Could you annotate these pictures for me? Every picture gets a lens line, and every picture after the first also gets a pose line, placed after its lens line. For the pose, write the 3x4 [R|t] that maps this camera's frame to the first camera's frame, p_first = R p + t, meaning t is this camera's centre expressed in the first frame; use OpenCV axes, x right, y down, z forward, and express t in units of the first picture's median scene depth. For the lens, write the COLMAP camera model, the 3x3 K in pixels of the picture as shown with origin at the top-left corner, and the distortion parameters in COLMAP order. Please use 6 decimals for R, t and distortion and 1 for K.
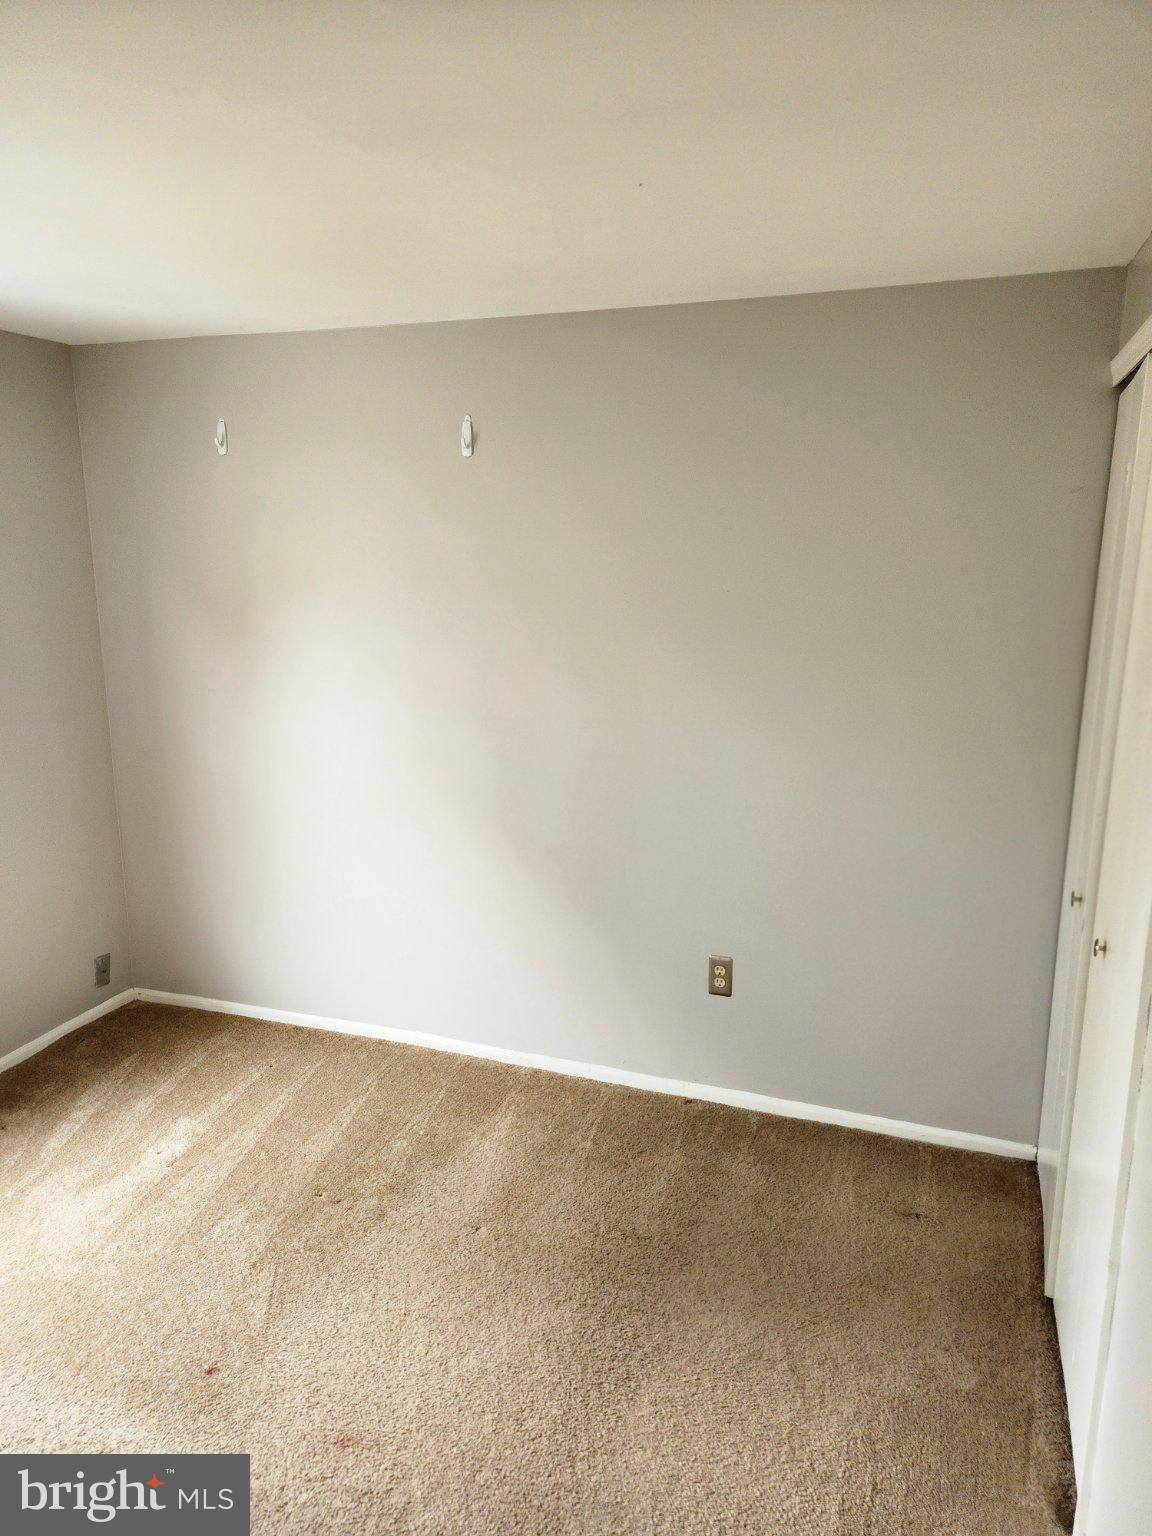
lens RADIAL K [[1022.4, 0, 572.1], [0, 1022.4, 777.4], [0, 0, 1]] dist [0.058209, -0.047613]
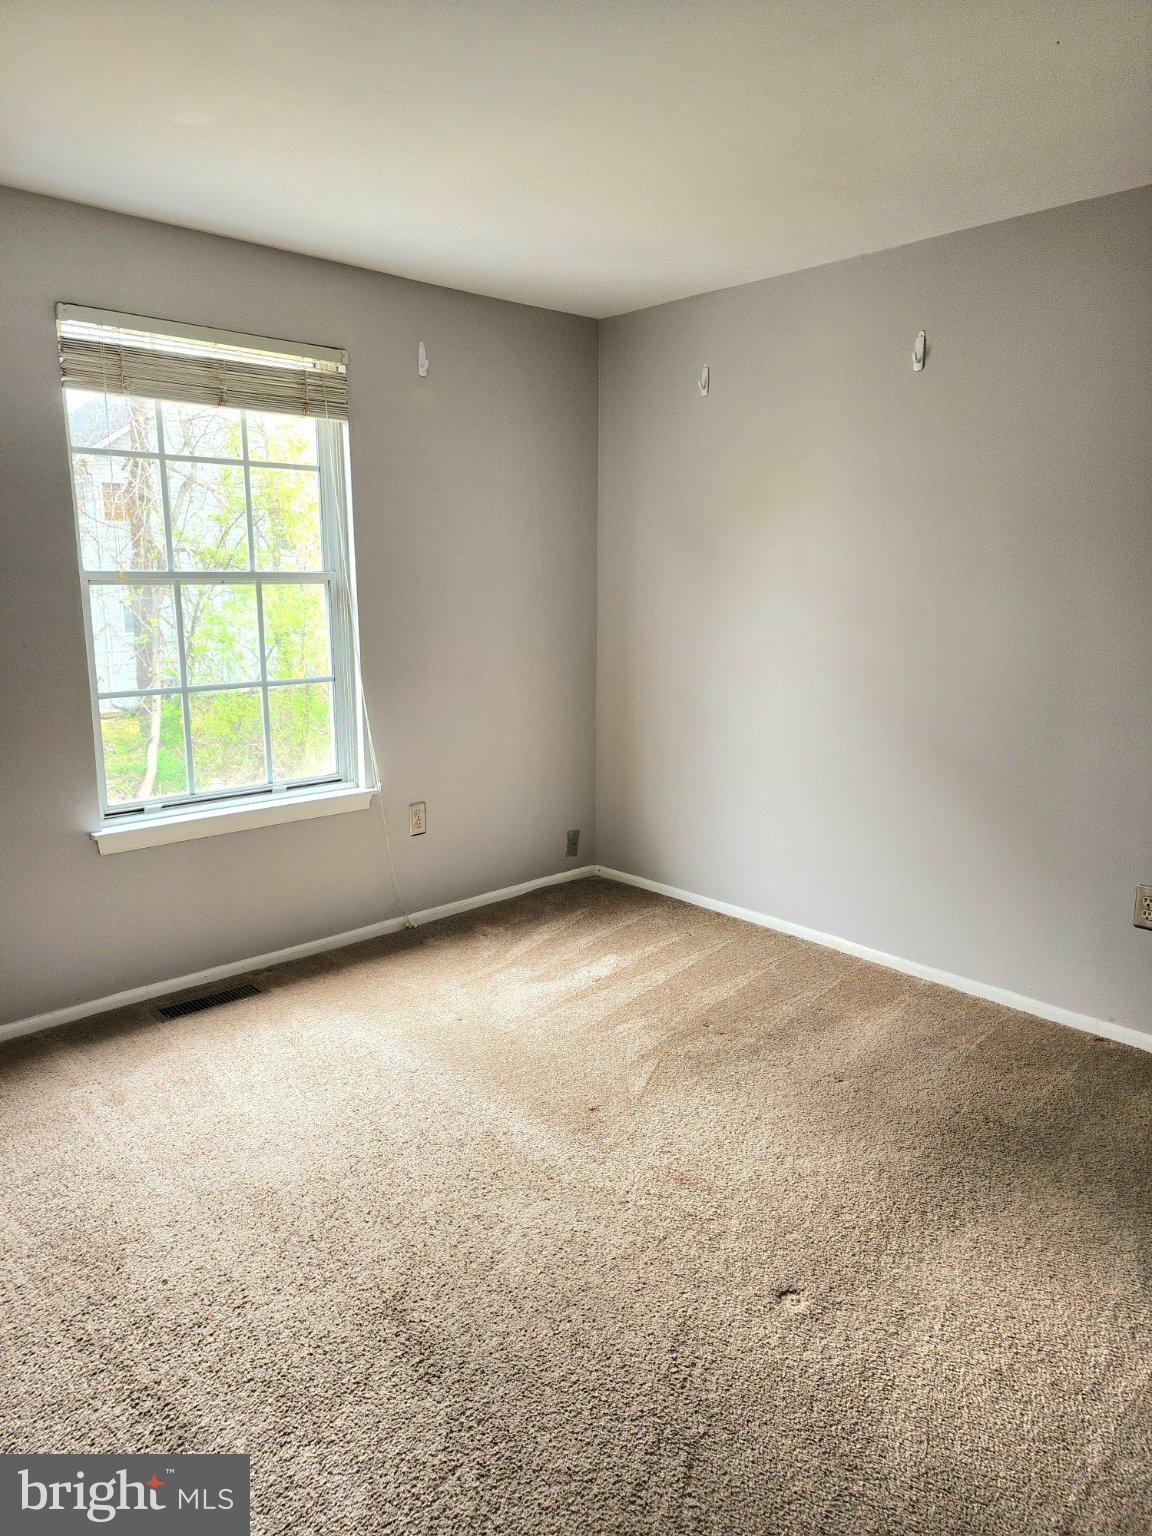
lens RADIAL K [[1022.4, 0, 575.7], [0, 1022.4, 764.6], [0, 0, 1]] dist [0.058209, -0.047613]
pose [[0.882926, 0.088776, -0.461043, 0.118745], [-0.103247, 0.994636, -0.006204, 0.137149], [0.458019, 0.053079, 0.887356, -0.077744]]
